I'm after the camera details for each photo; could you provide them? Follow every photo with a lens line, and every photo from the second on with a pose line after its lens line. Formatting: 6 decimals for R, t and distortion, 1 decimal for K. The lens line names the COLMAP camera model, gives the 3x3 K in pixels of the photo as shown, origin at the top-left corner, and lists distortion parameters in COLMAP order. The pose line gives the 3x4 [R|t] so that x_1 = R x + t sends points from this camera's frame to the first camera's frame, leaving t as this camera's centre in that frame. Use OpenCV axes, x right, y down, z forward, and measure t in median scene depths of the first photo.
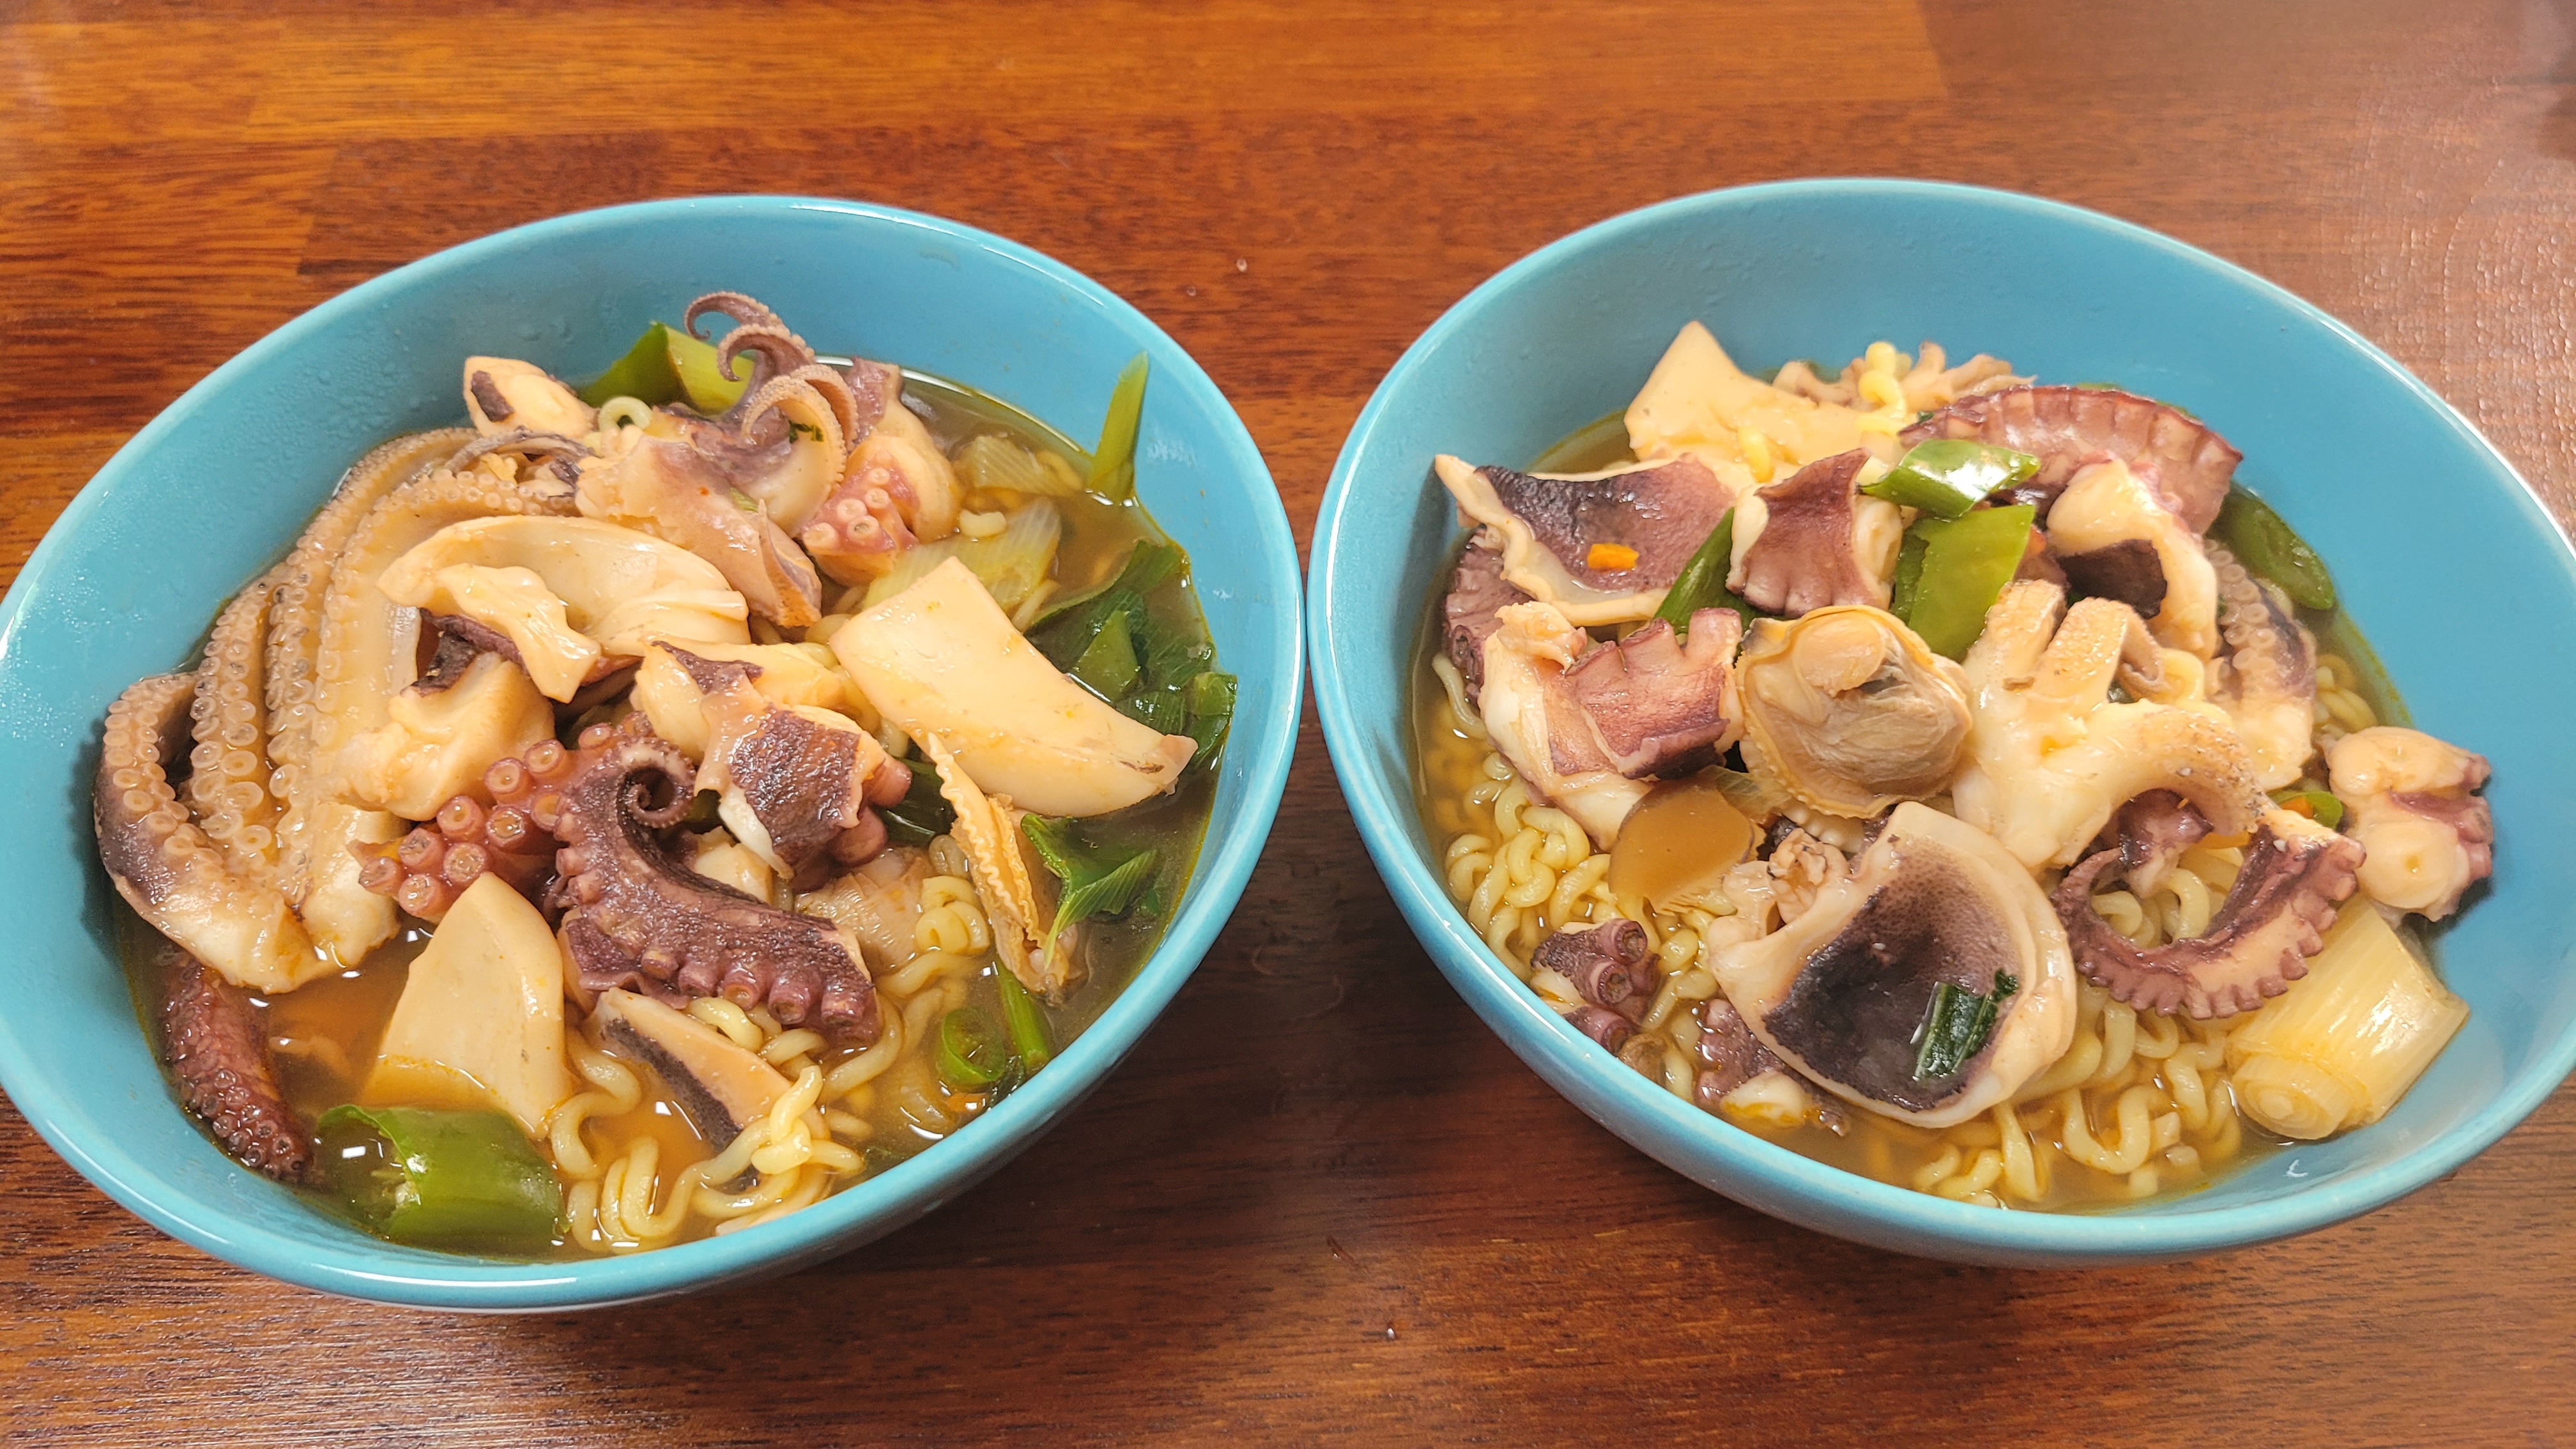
lens RADIAL K [[2054.6, 0, 1288.0], [0, 2054.6, 724.5], [0, 0, 1]] dist [0.004613, -0.000607]
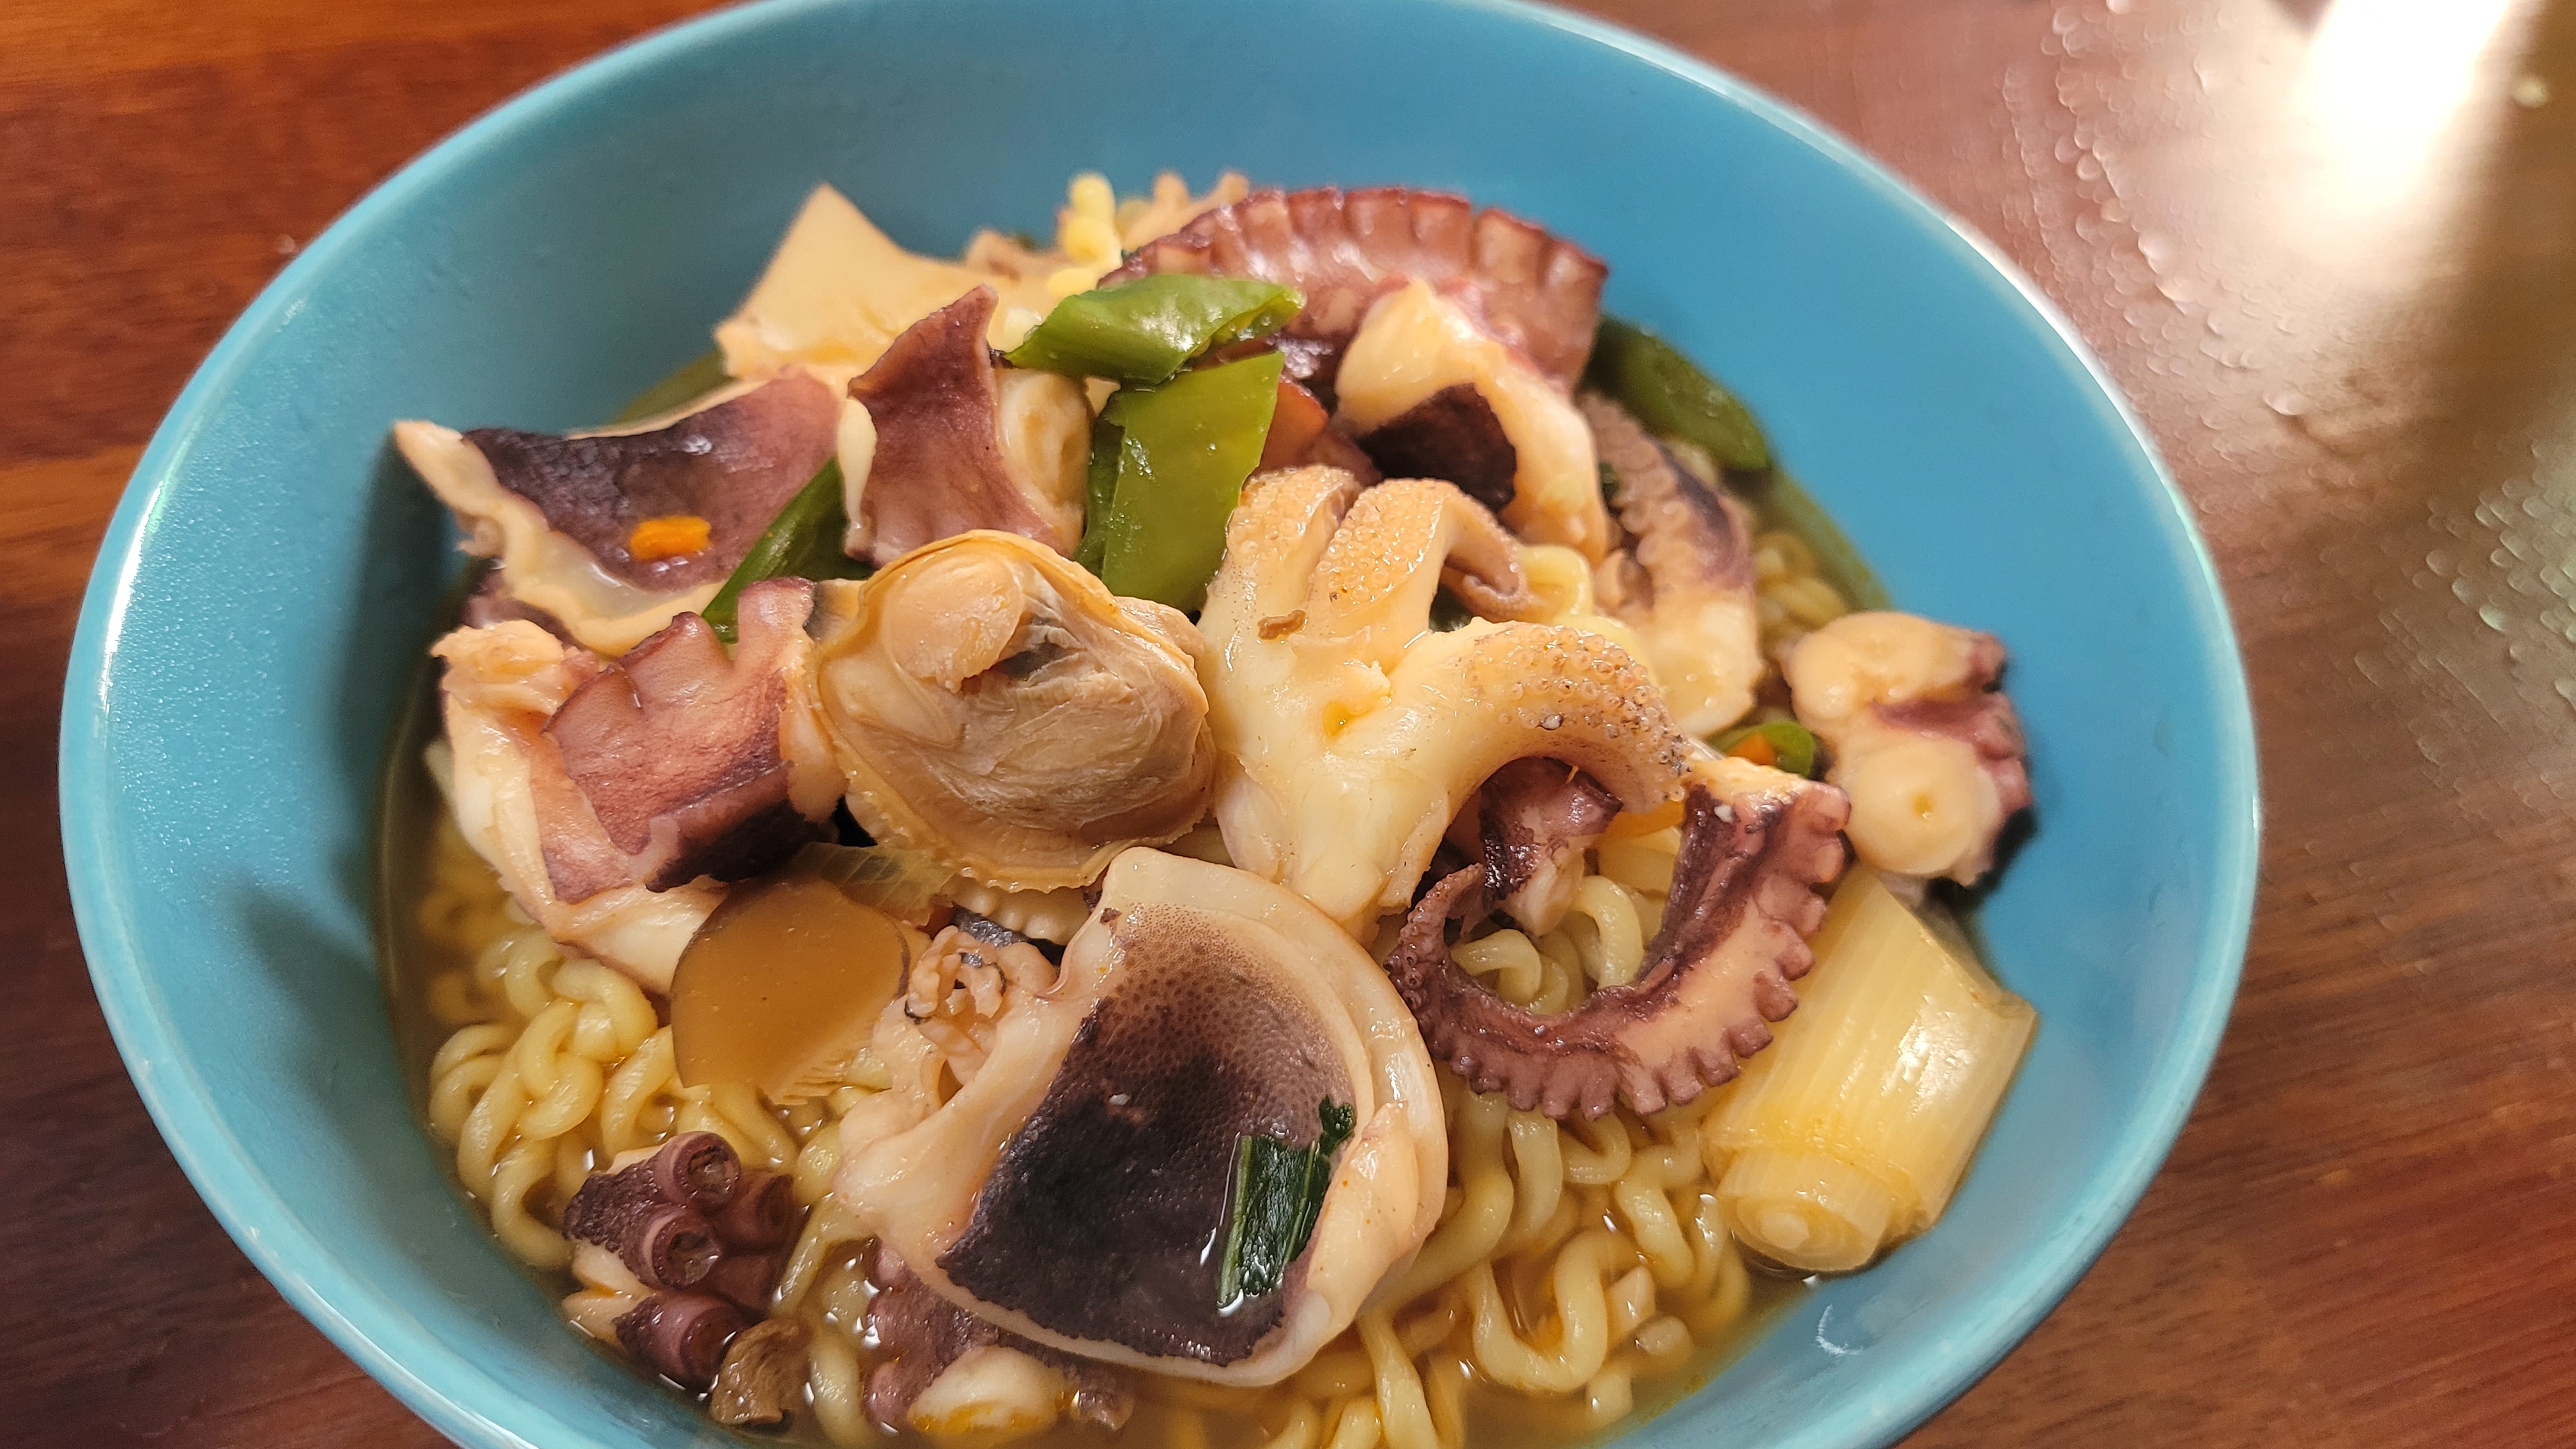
lens RADIAL K [[2169.9, 0, 1288.0], [0, 2169.9, 724.5], [0, 0, 1]] dist [-0.036138, -0.000468]
pose [[0.967141, -0.162053, 0.195902, 0.222017], [0.170541, 0.984977, -0.027148, 0.026365], [-0.188560, 0.059666, 0.980248, 0.363288]]
